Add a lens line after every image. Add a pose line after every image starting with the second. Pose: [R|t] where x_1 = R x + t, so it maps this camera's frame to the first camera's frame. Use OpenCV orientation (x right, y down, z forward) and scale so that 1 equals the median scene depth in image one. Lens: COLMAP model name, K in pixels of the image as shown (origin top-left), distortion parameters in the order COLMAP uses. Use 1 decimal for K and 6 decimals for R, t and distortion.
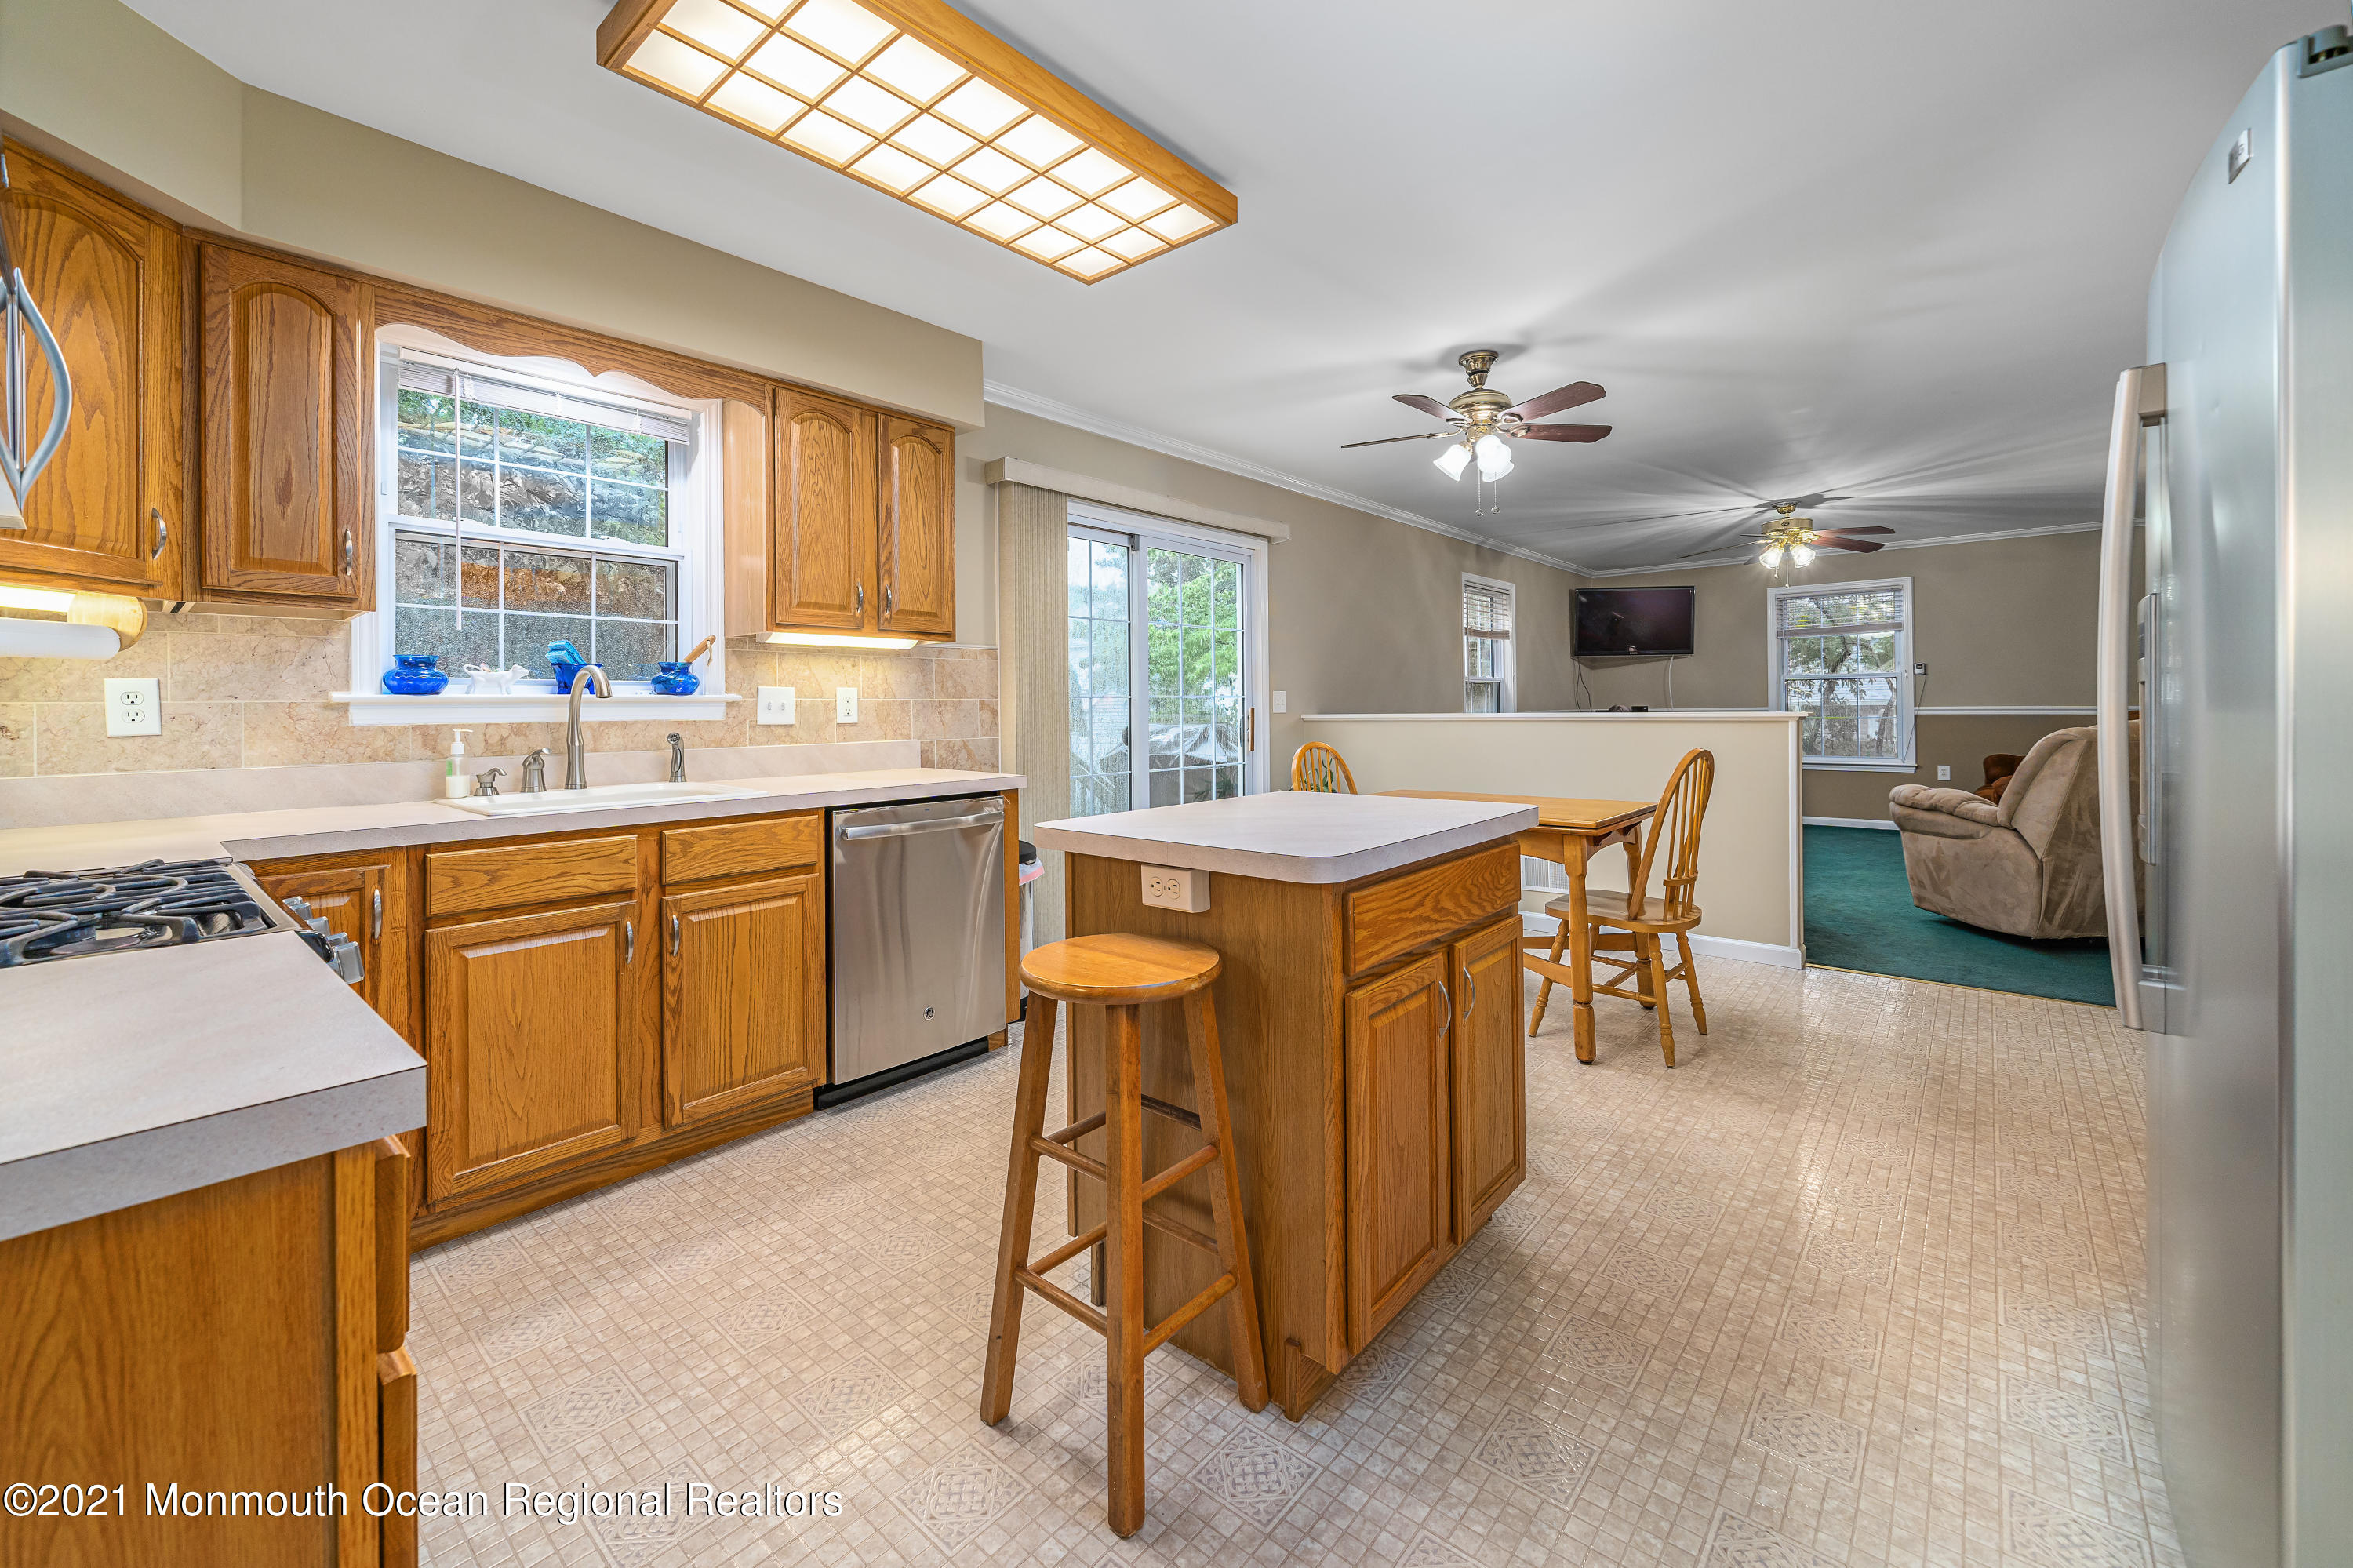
lens RADIAL K [[941.1, 0, 1162.9], [0, 941.1, 710.4], [0, 0, 1]] dist [0.000522, -0.000734]
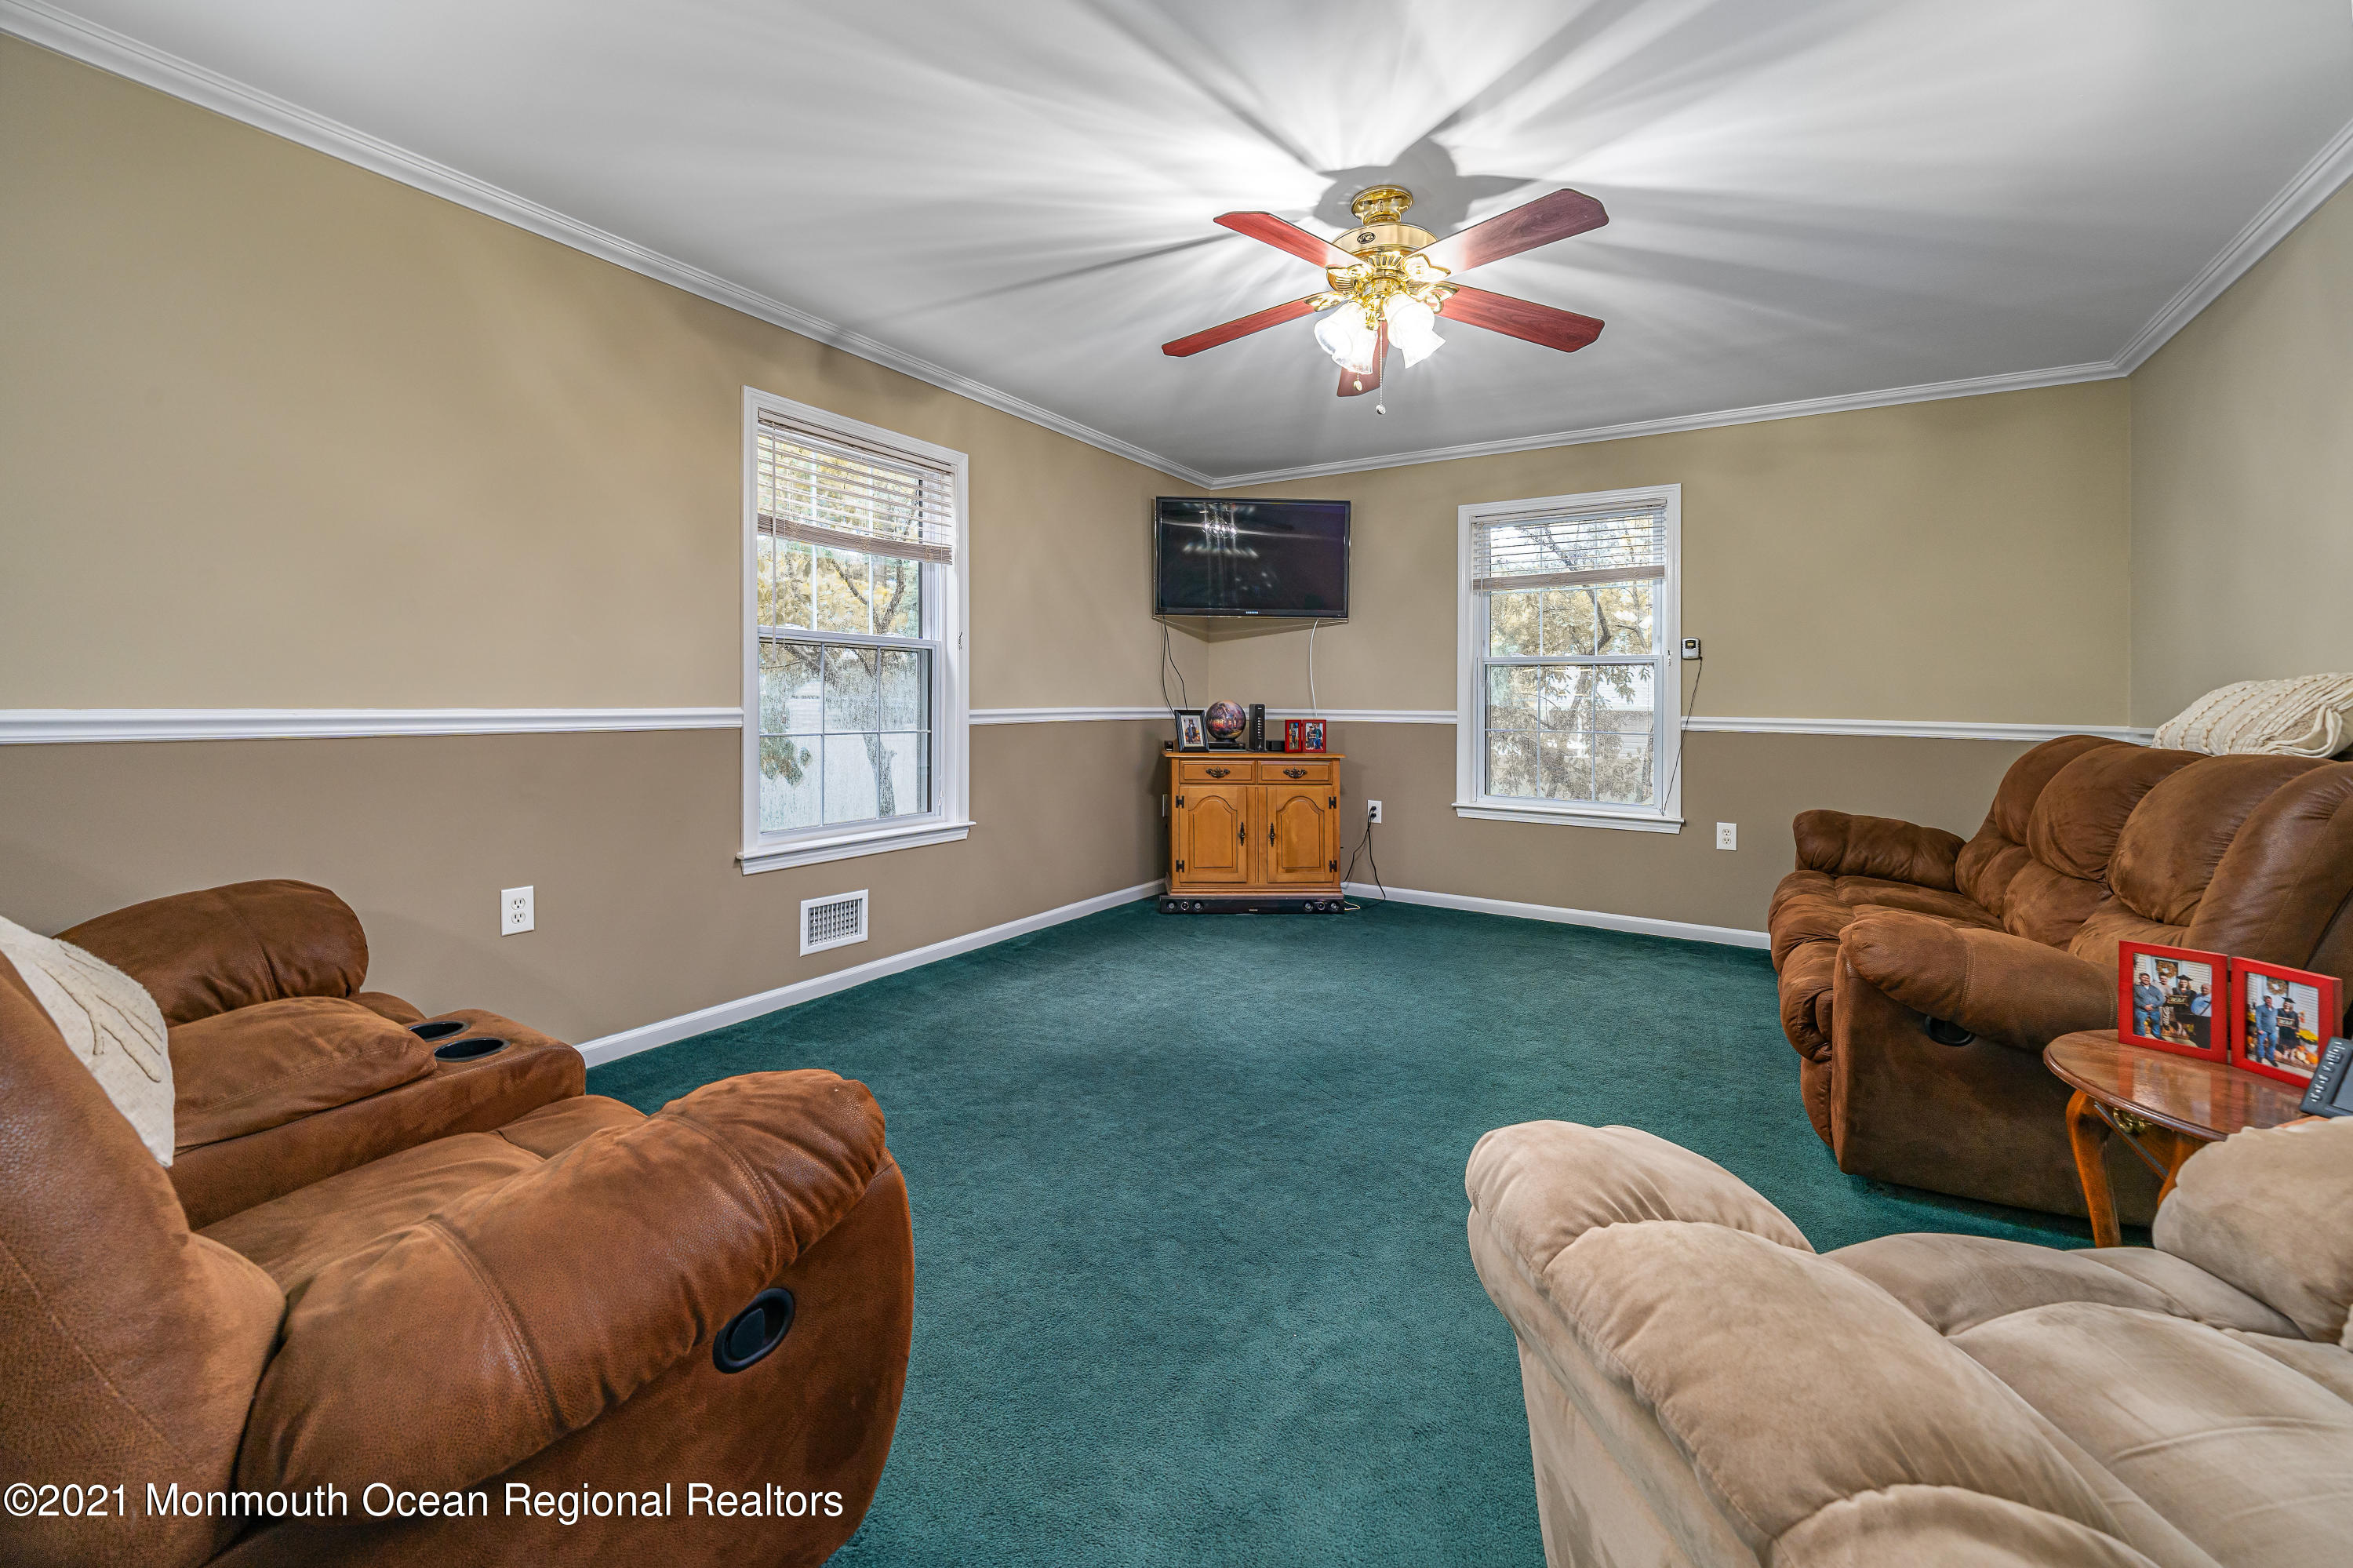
lens RADIAL K [[941.1, 0, 1172.6], [0, 941.1, 686.6], [0, 0, 1]] dist [0.000522, -0.000734]
pose [[0.987105, 0.027018, 0.157779, 0.978641], [-0.024855, 0.999568, -0.015667, -0.012668], [-0.158134, 0.011544, 0.987350, 1.177250]]
